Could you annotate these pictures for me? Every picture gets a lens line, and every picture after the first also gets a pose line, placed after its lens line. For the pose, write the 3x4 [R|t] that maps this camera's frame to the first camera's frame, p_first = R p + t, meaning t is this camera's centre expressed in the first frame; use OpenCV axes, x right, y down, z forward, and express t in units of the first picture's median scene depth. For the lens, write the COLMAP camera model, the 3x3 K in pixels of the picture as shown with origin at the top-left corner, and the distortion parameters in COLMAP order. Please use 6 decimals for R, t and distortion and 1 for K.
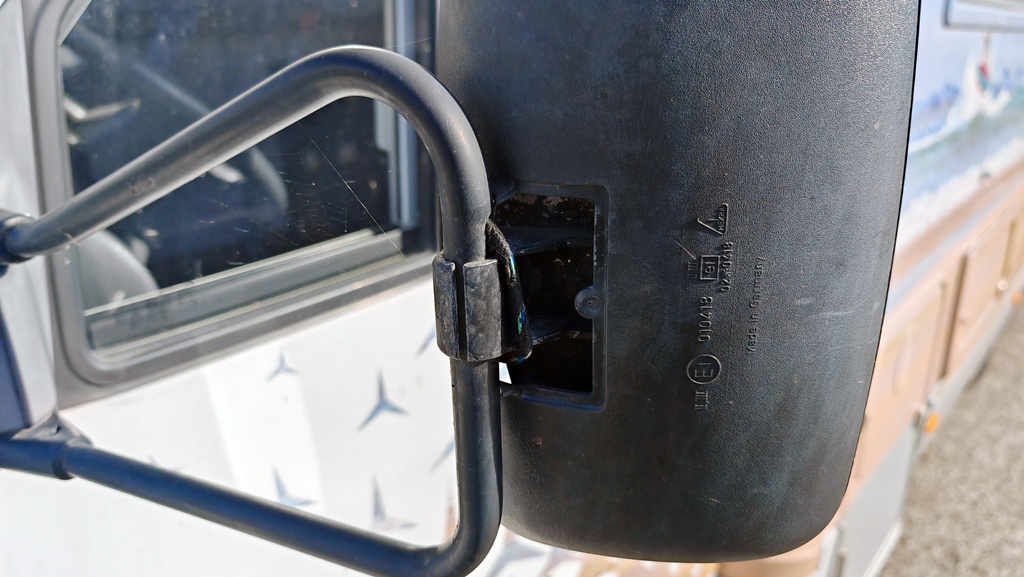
lens RADIAL K [[808.0, 0, 512.0], [0, 808.0, 288.5], [0, 0, 1]] dist [0.056894, 0.001723]
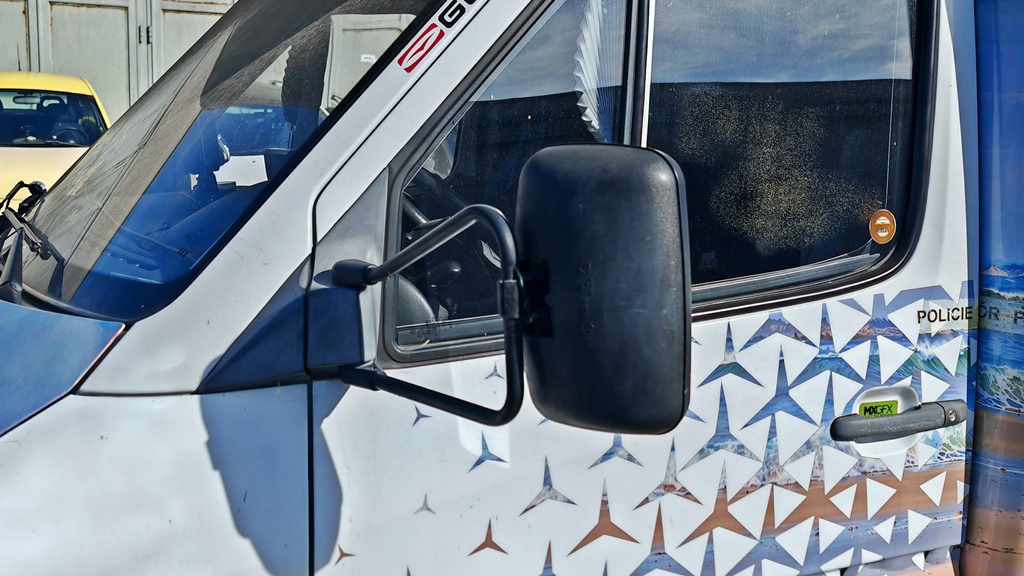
lens RADIAL K [[808.0, 0, 512.0], [0, 808.0, 288.0], [0, 0, 1]] dist [0.056894, 0.001723]
pose [[0.926978, 0.071929, -0.368154, 0.960078], [-0.120933, 0.986346, -0.111788, 0.293361], [0.355086, 0.148147, 0.923020, -1.503428]]
